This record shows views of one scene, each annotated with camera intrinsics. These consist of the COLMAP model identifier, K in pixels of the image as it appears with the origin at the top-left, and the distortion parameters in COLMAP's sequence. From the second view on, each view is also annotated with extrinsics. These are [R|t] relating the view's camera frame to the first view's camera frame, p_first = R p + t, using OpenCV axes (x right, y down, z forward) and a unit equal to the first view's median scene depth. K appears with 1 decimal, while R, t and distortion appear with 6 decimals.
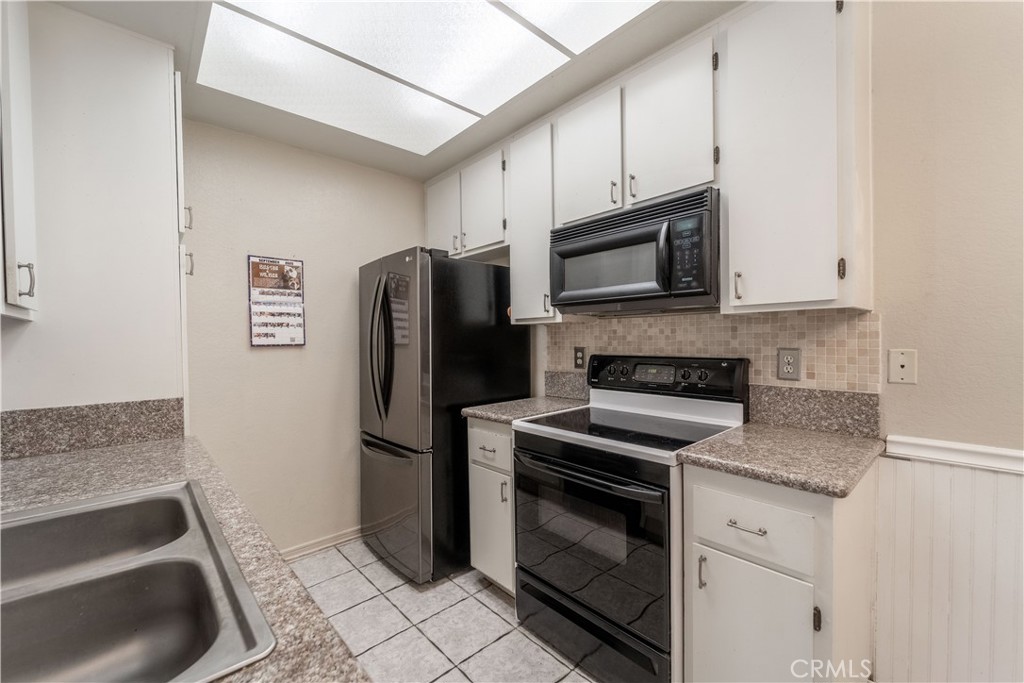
lens RADIAL K [[411.0, 0, 510.2], [0, 411.0, 345.6], [0, 0, 1]] dist [-0.001264, -0.000322]
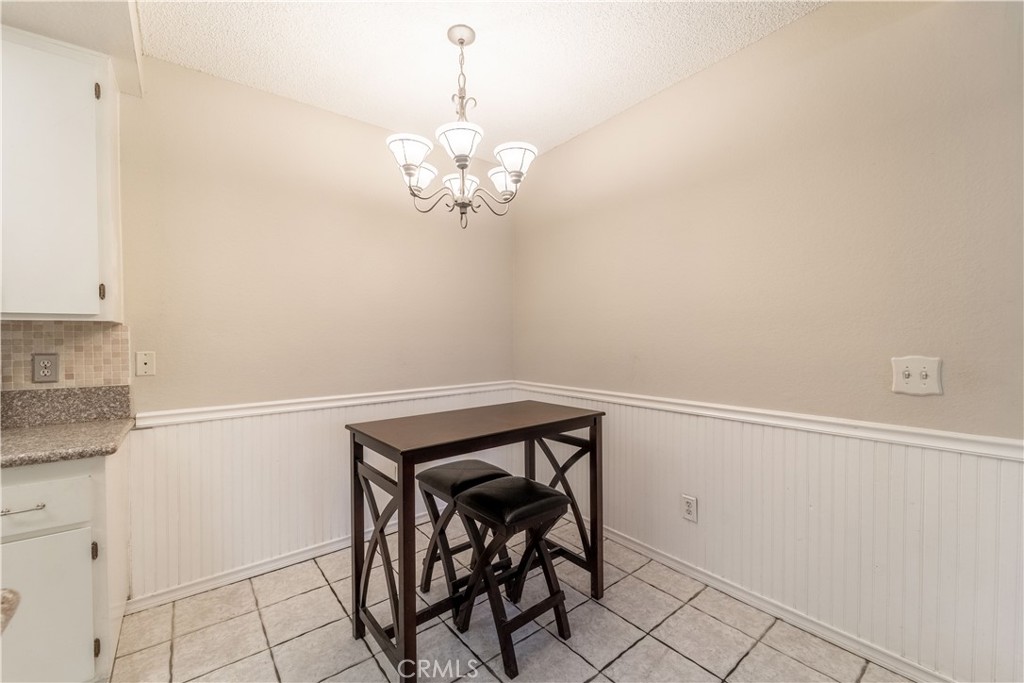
lens RADIAL K [[415.3, 0, 512.8], [0, 415.3, 343.7], [0, 0, 1]] dist [0.000317, -0.000573]
pose [[0.060540, -0.000588, 0.998166, -0.287546], [0.023380, 0.999726, -0.000829, 0.008264], [-0.997892, 0.023387, 0.060537, -0.256557]]
